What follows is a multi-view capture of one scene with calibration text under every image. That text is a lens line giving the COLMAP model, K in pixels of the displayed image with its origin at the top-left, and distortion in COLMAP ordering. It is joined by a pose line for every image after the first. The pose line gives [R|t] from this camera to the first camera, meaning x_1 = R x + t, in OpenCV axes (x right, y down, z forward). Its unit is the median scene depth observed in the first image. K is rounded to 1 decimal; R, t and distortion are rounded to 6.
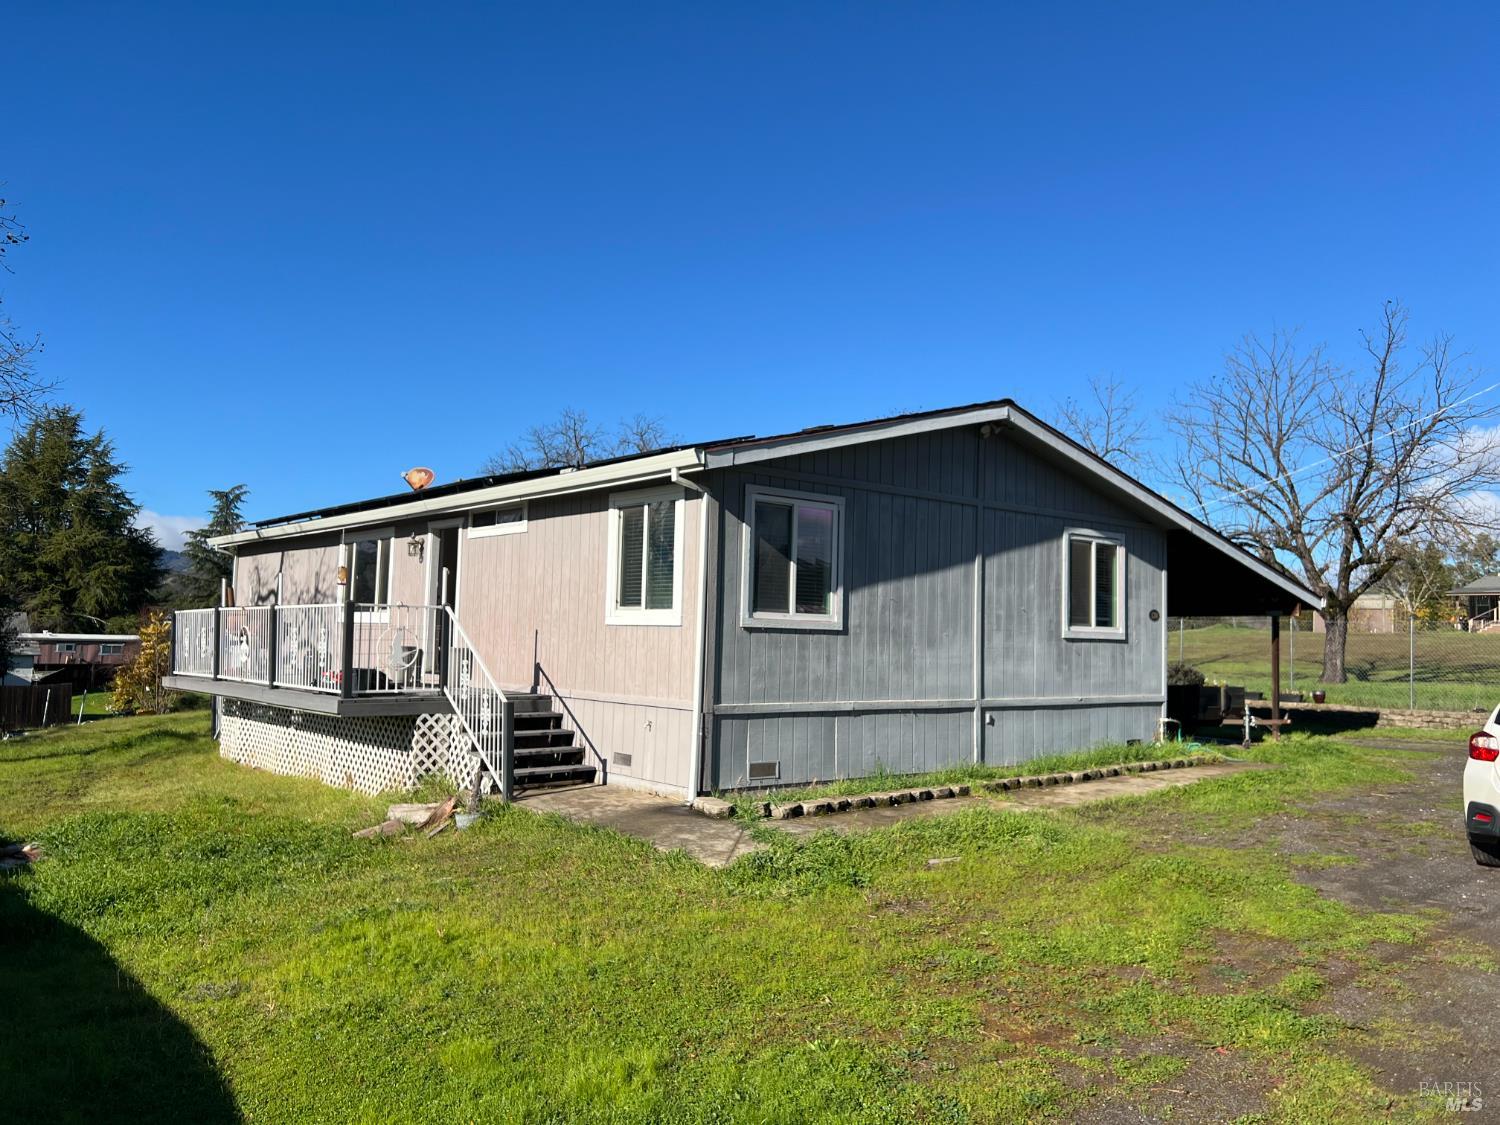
lens RADIAL K [[1108.3, 0, 749.6], [0, 1108.3, 522.8], [0, 0, 1]] dist [0.153775, -0.272528]
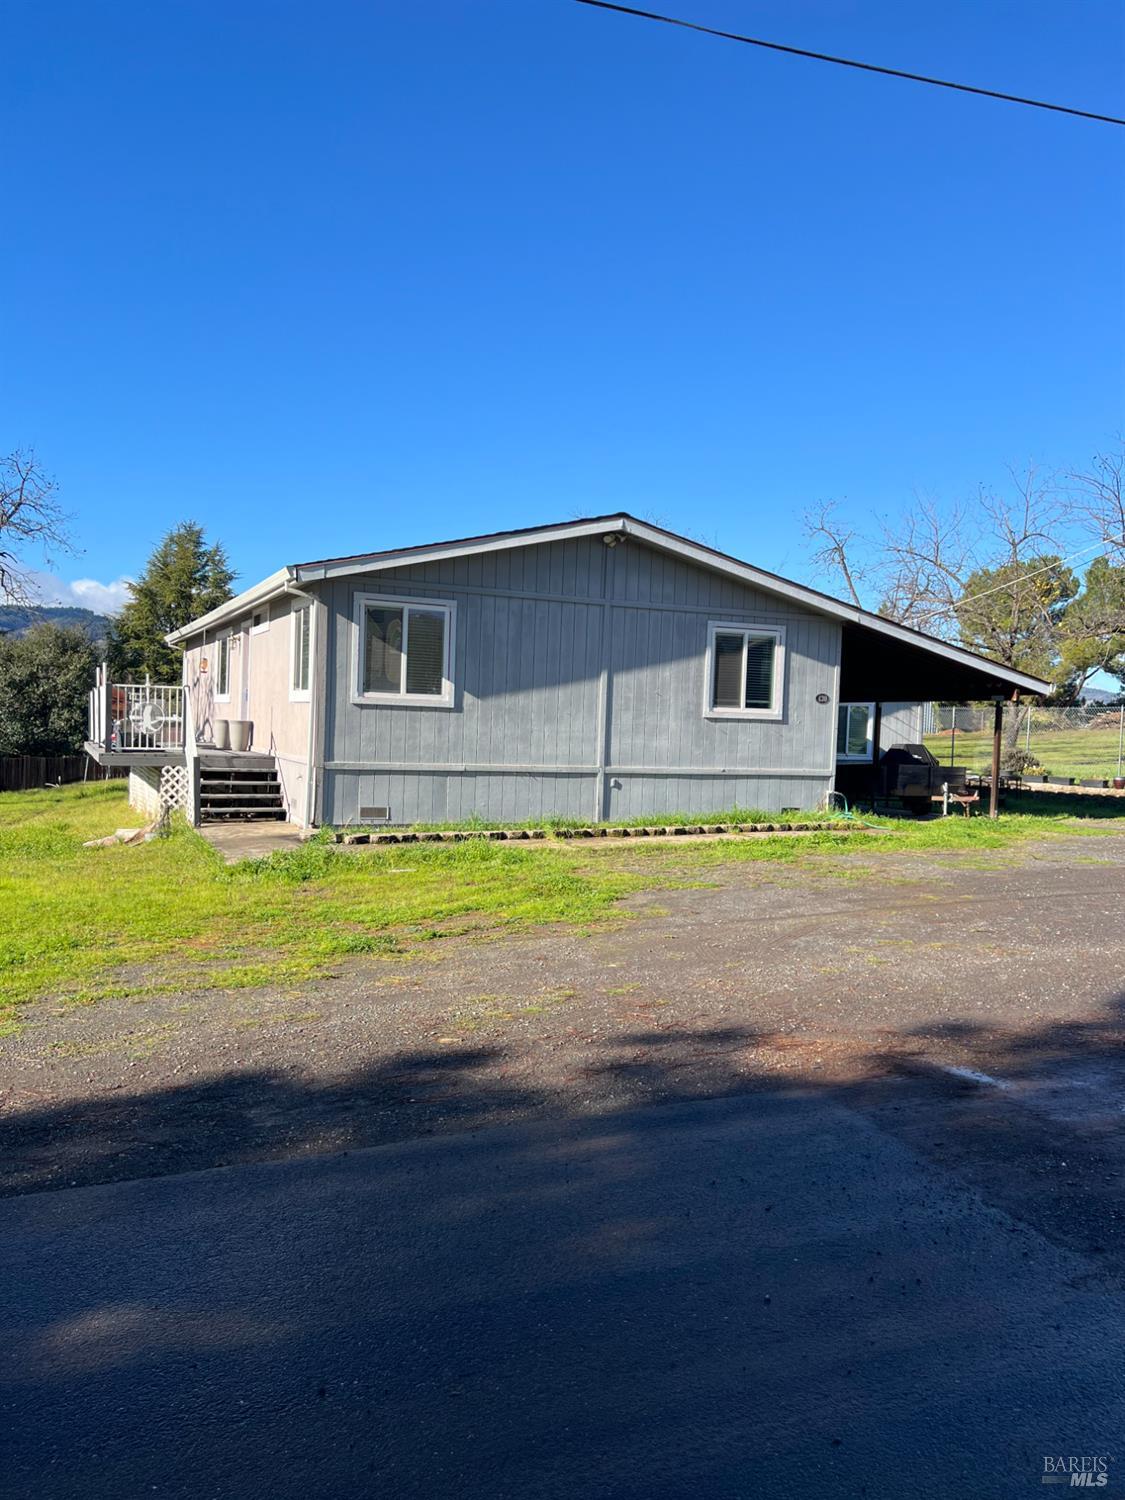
lens RADIAL K [[1108.3, 0, 558.0], [0, 1108.3, 723.4], [0, 0, 1]] dist [0.153775, -0.272528]
pose [[0.963164, 0.011285, -0.268677, 0.480741], [0.014515, 0.995481, 0.093845, -0.001366], [0.268522, -0.094288, 0.958648, -0.154234]]
